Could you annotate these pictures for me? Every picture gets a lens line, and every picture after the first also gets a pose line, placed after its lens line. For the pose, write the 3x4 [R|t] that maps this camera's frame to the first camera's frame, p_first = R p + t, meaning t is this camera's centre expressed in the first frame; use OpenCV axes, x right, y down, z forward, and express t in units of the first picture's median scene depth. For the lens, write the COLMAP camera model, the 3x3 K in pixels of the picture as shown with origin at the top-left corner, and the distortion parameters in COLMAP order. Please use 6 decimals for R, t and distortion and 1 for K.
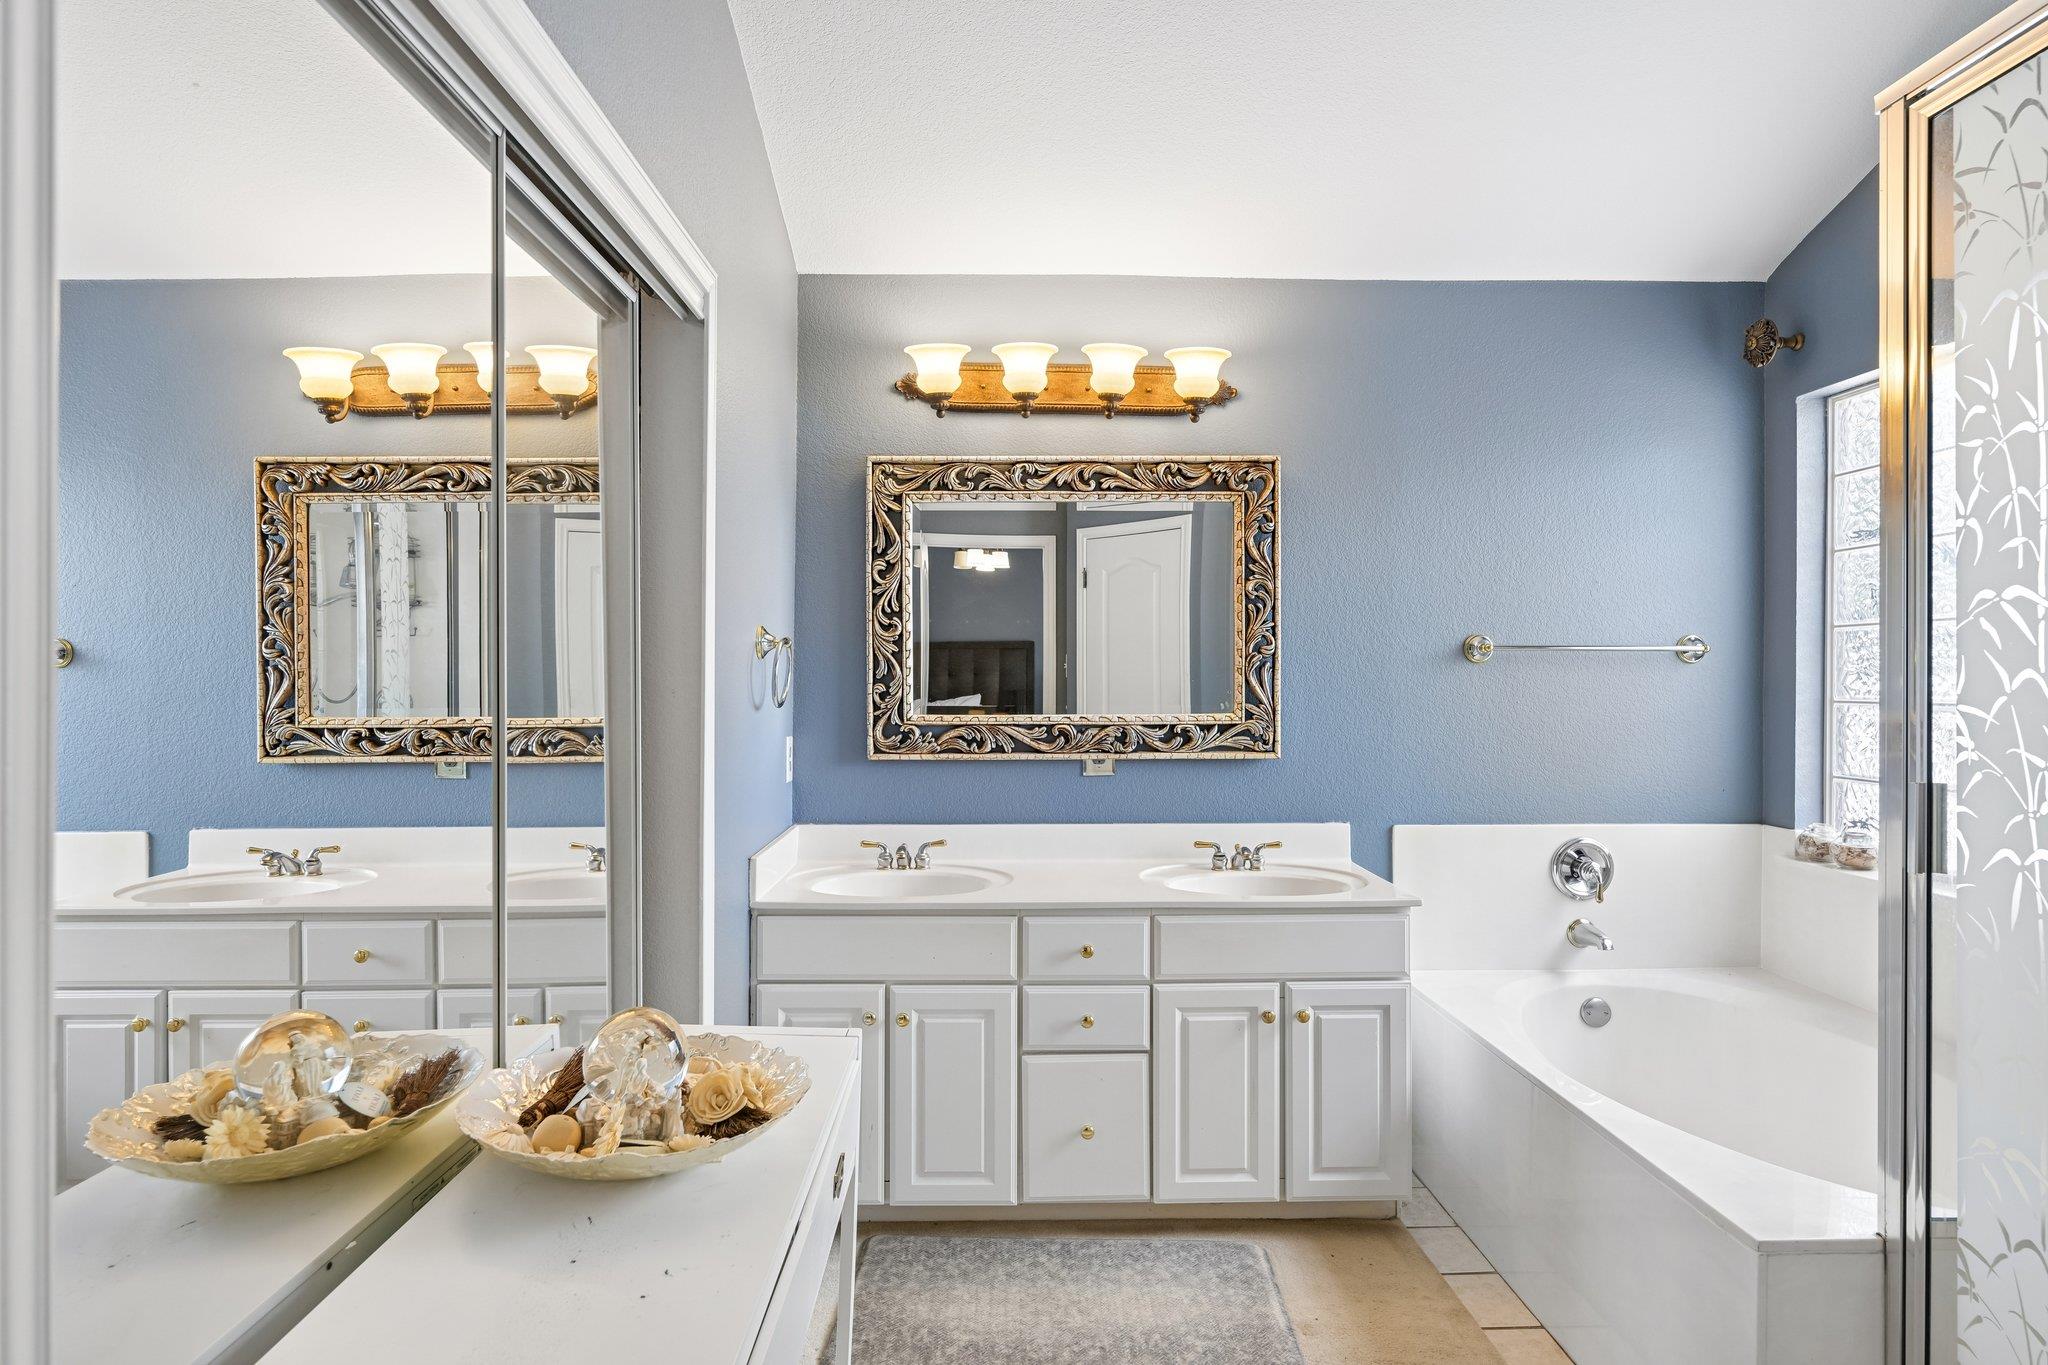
lens RADIAL K [[1120.1, 0, 1024.0], [0, 1120.1, 682.5], [0, 0, 1]] dist [0.000450, -0.000421]
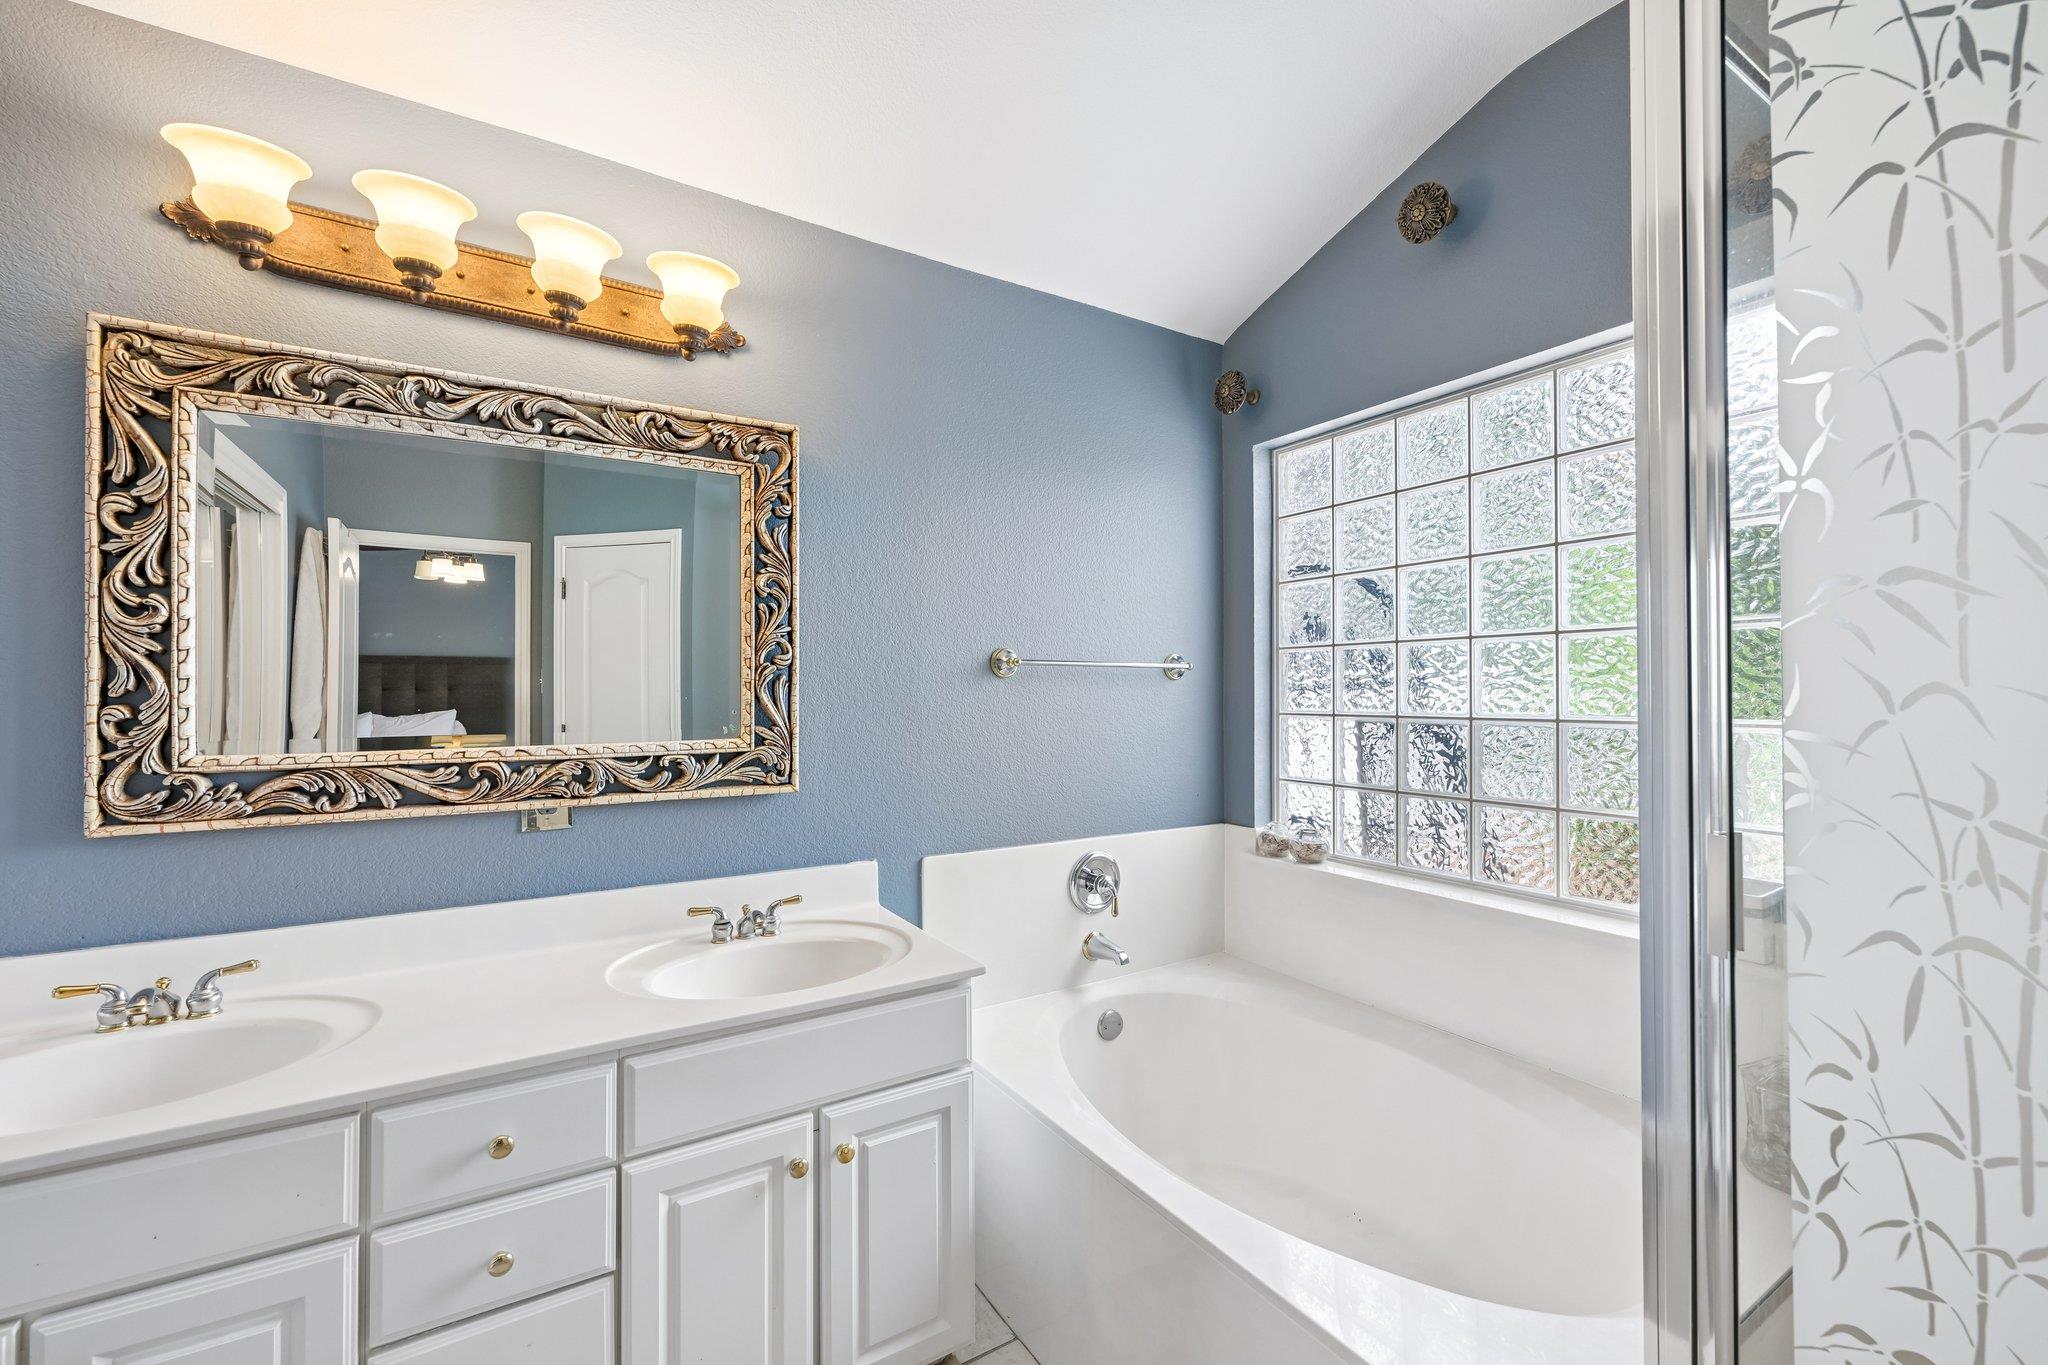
lens RADIAL K [[847.5, 0, 1024.0], [0, 847.5, 682.5], [0, 0, 1]] dist [-0.002075, 0.000133]
pose [[0.861065, 0.004662, 0.508474, 0.054449], [0.003549, 0.999879, -0.015178, -0.002611], [-0.508483, 0.014874, 0.860944, 0.378701]]
